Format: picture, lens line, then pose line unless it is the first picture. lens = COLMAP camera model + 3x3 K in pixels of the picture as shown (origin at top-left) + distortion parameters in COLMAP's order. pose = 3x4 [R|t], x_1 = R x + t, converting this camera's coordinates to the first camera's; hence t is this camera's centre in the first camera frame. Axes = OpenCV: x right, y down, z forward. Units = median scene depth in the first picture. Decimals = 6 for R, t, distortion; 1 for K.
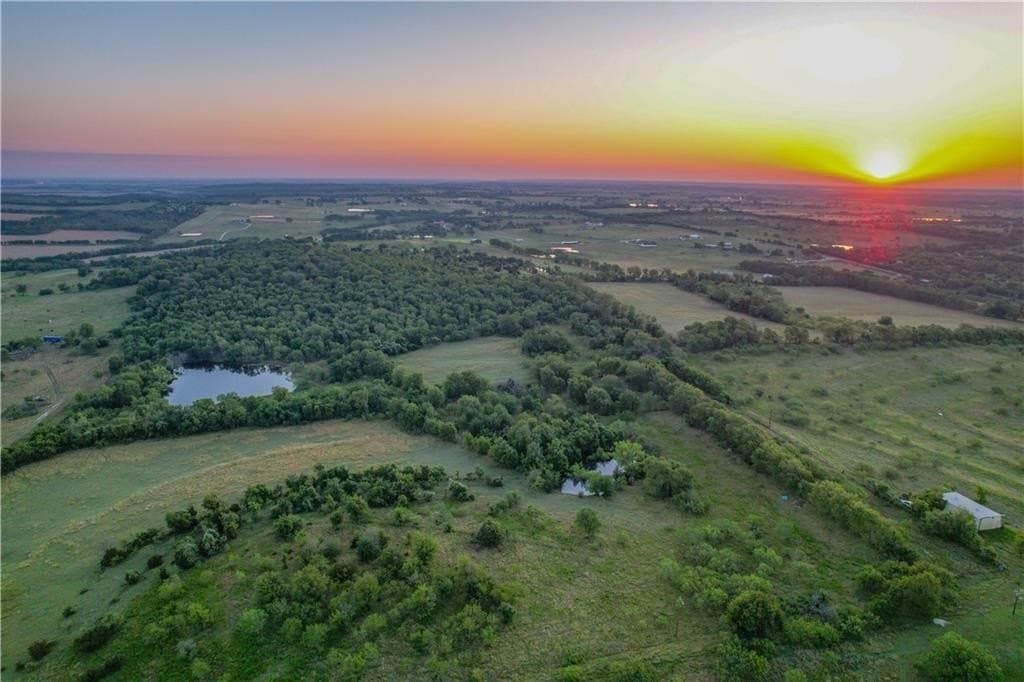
lens RADIAL K [[656.8, 0, 512.0], [0, 656.8, 341.0], [0, 0, 1]] dist [-0.080448, 0.075732]
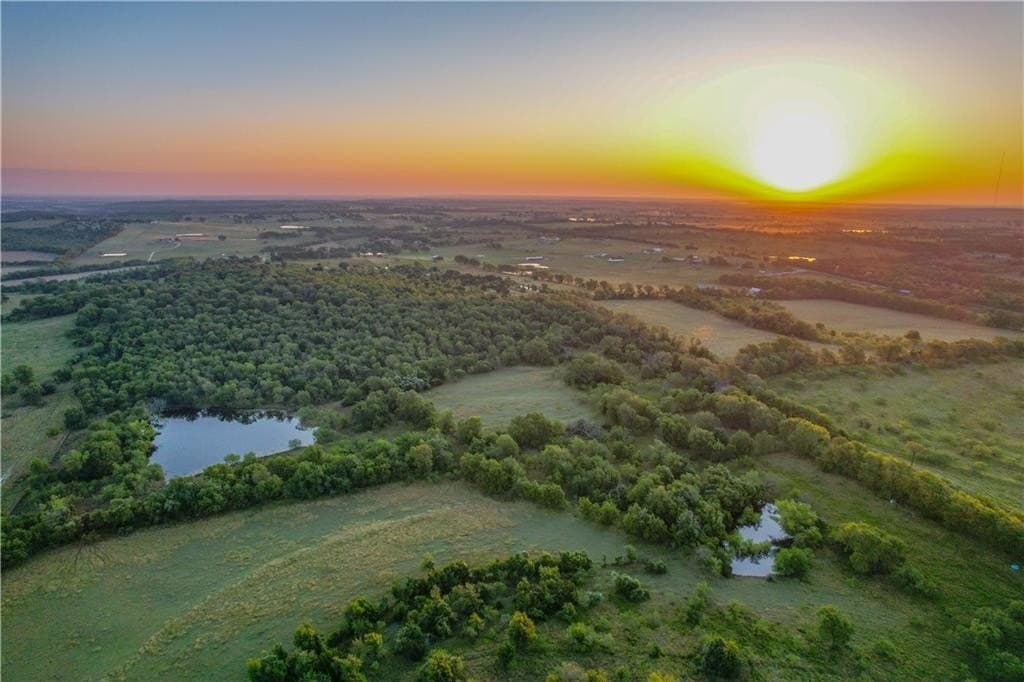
lens RADIAL K [[656.8, 0, 512.0], [0, 656.8, 341.0], [0, 0, 1]] dist [-0.080448, 0.075732]
pose [[0.993003, -0.027325, 0.114888, -0.128952], [0.029986, 0.999319, -0.021501, -0.020060], [-0.114222, 0.024796, 0.993146, 0.111175]]
